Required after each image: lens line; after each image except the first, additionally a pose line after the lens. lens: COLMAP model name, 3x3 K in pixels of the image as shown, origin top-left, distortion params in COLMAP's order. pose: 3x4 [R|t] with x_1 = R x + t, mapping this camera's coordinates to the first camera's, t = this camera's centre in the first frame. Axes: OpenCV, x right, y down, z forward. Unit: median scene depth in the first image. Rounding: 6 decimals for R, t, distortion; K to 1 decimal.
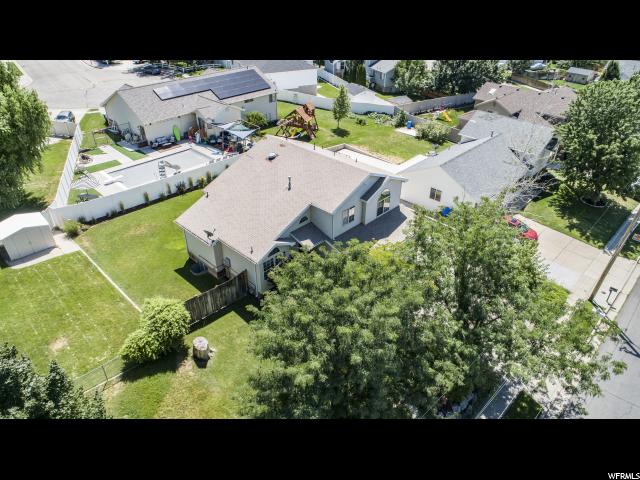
lens RADIAL K [[432.7, 0, 320.0], [0, 432.7, 240.0], [0, 0, 1]] dist [-0.001495, 0.000036]
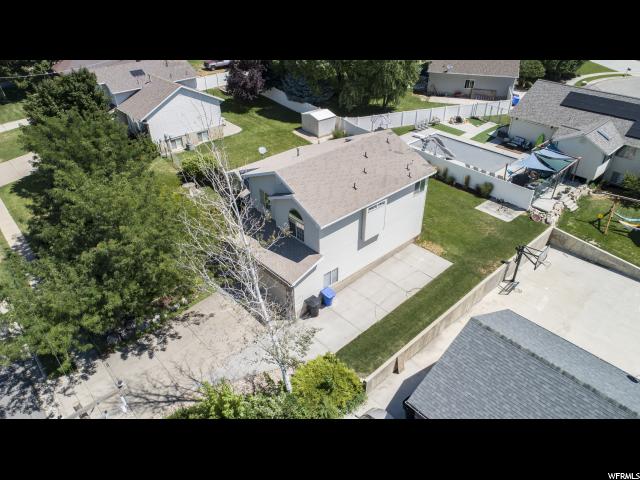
lens RADIAL K [[432.7, 0, 320.0], [0, 432.7, 240.0], [0, 0, 1]] dist [-0.001495, 0.000036]
pose [[-0.060736, 0.558962, -0.826966, 0.649130], [-0.540153, 0.678297, 0.498145, -0.389914], [0.839372, 0.476943, 0.260728, 0.635103]]
